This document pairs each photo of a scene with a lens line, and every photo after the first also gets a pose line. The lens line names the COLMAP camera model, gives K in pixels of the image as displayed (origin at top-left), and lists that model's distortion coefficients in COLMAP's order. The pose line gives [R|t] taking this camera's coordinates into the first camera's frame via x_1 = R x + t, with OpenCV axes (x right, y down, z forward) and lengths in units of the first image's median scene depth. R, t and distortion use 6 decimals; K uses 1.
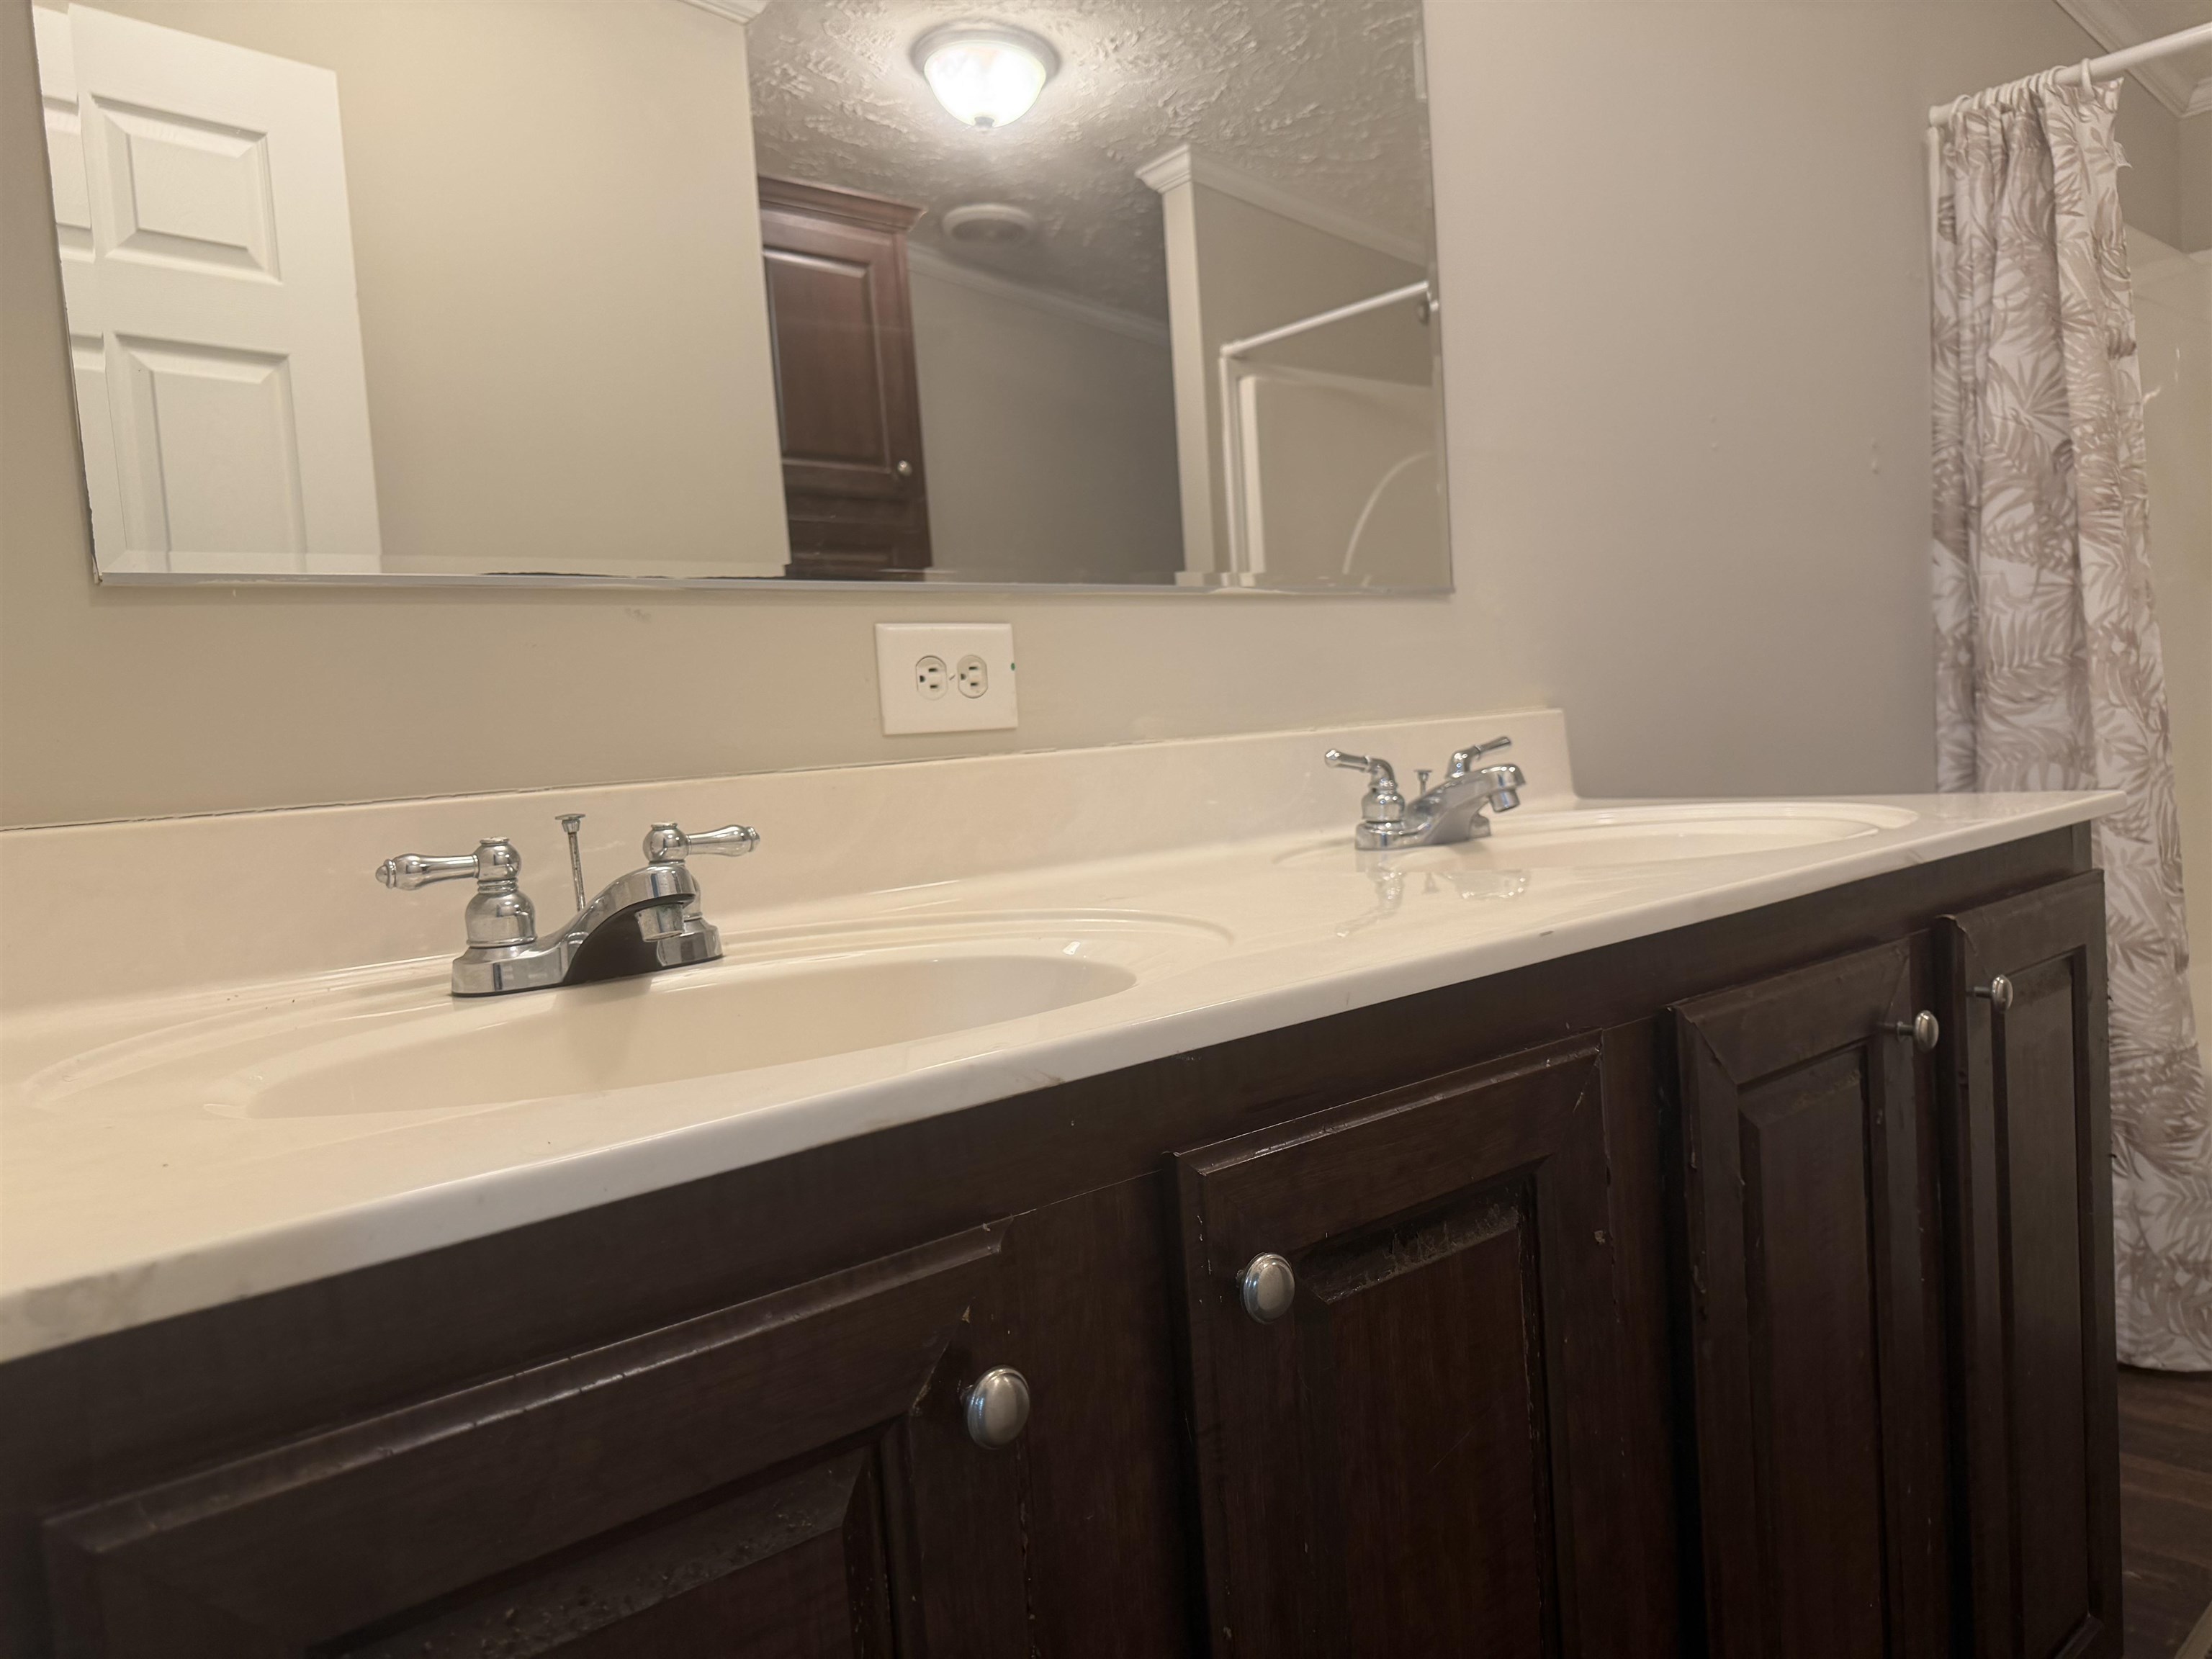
lens RADIAL K [[1591.5, 0, 1100.3], [0, 1591.5, 767.3], [0, 0, 1]] dist [-0.005764, -0.007101]
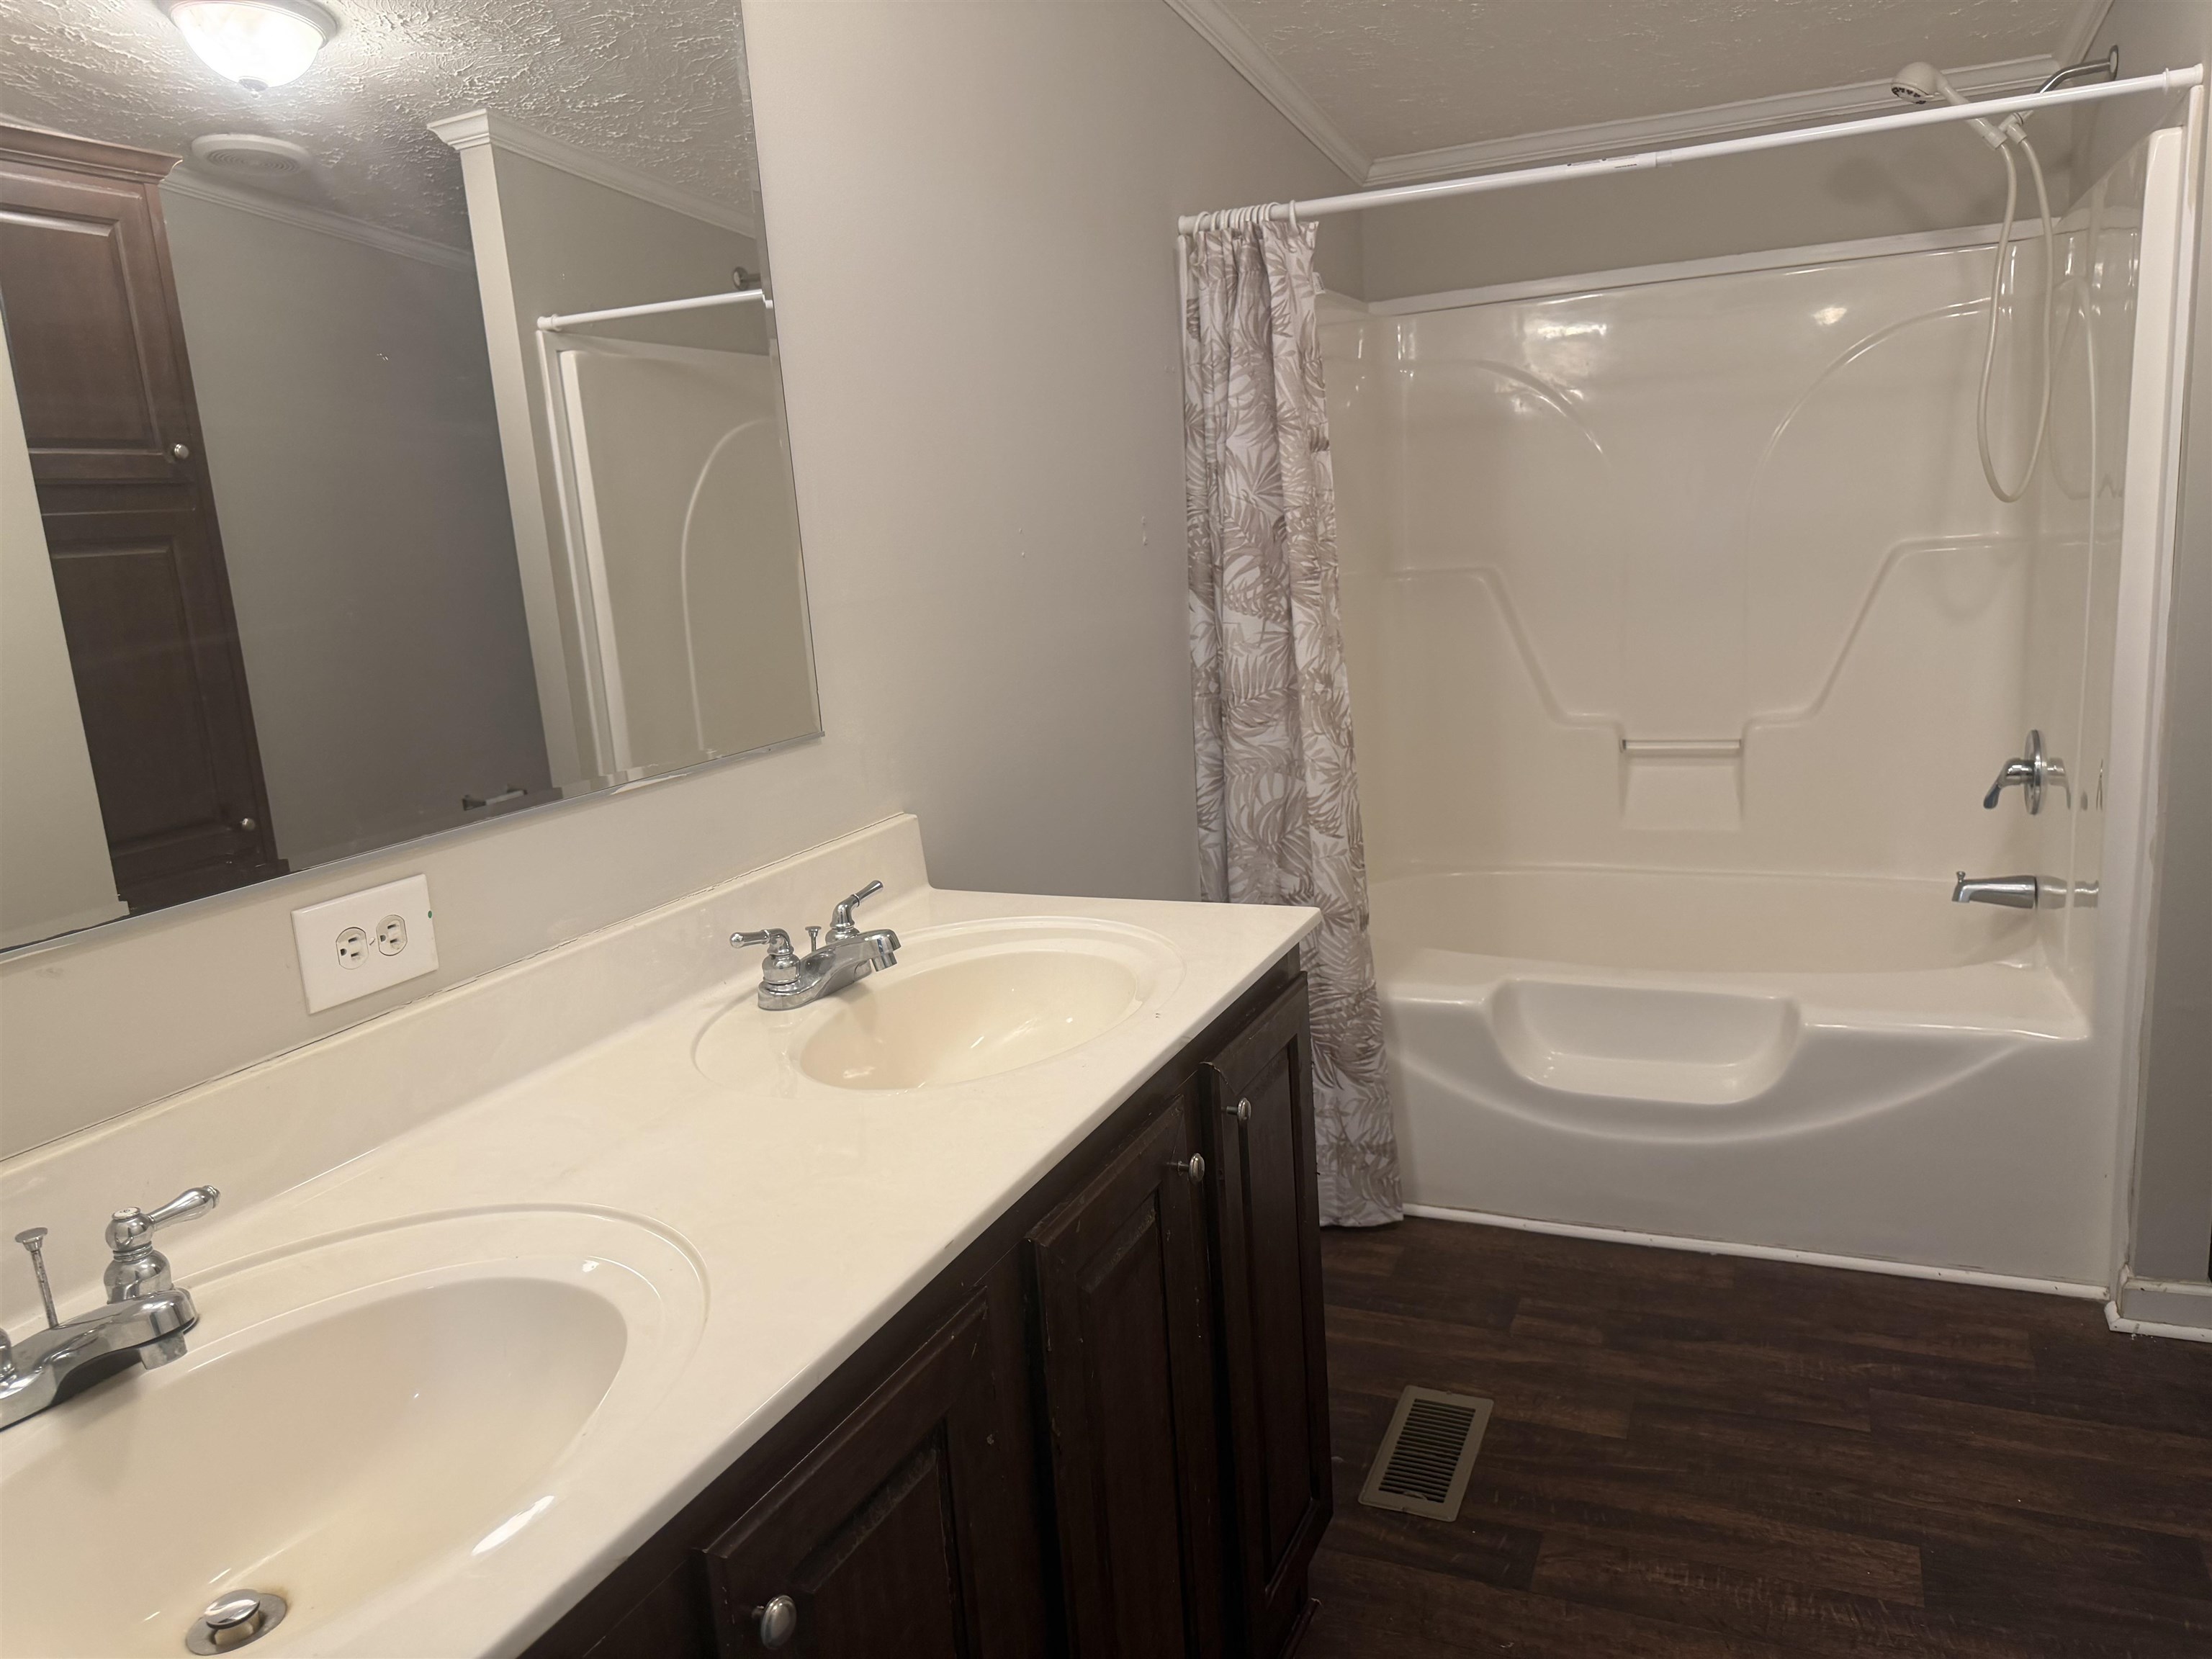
lens RADIAL K [[1550.8, 0, 1101.0], [0, 1550.8, 764.4], [0, 0, 1]] dist [0.106679, -0.158847]
pose [[0.910497, -0.075587, 0.406549, -0.039544], [0.032086, 0.993102, 0.112782, -0.158739], [-0.412269, -0.089643, 0.906641, -0.080359]]
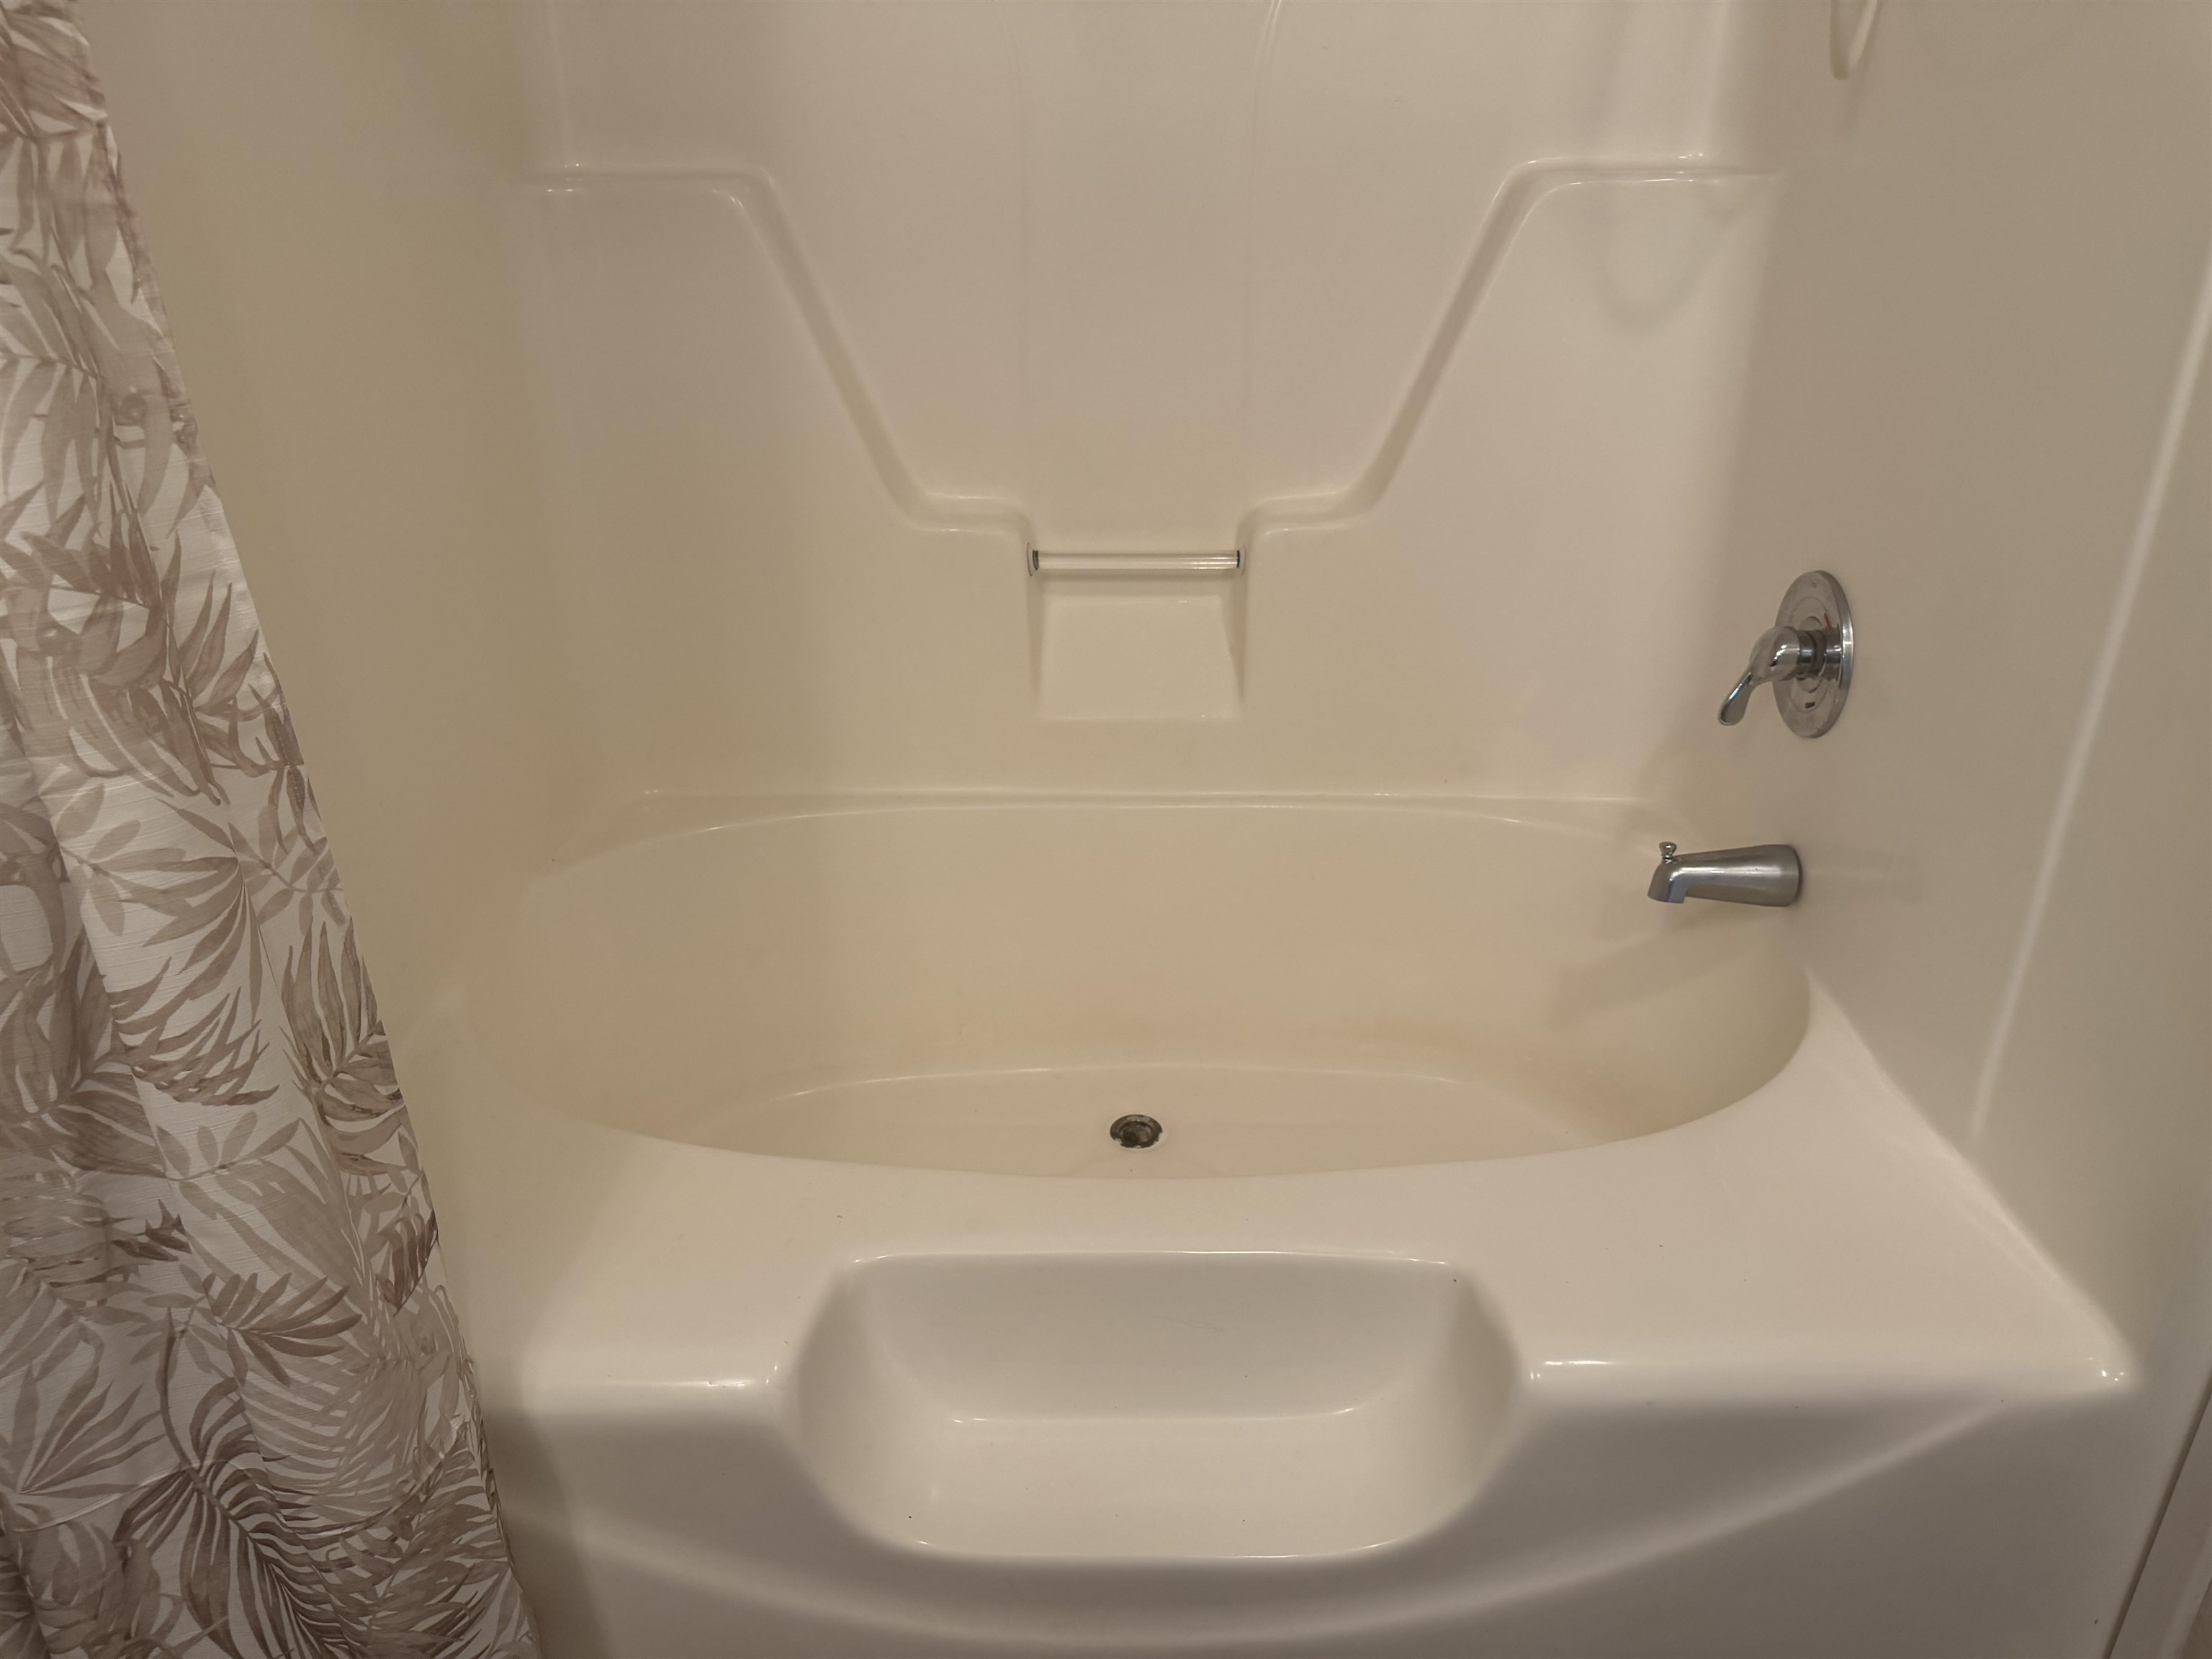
lens RADIAL K [[1481.8, 0, 1143.1], [0, 1481.8, 786.2], [0, 0, 1]] dist [-0.001261, -0.002249]
pose [[0.639910, -0.275751, 0.717270, 0.537078], [-0.012984, 0.929386, 0.368882, -0.157013], [-0.768341, -0.245364, 0.591142, 0.609256]]
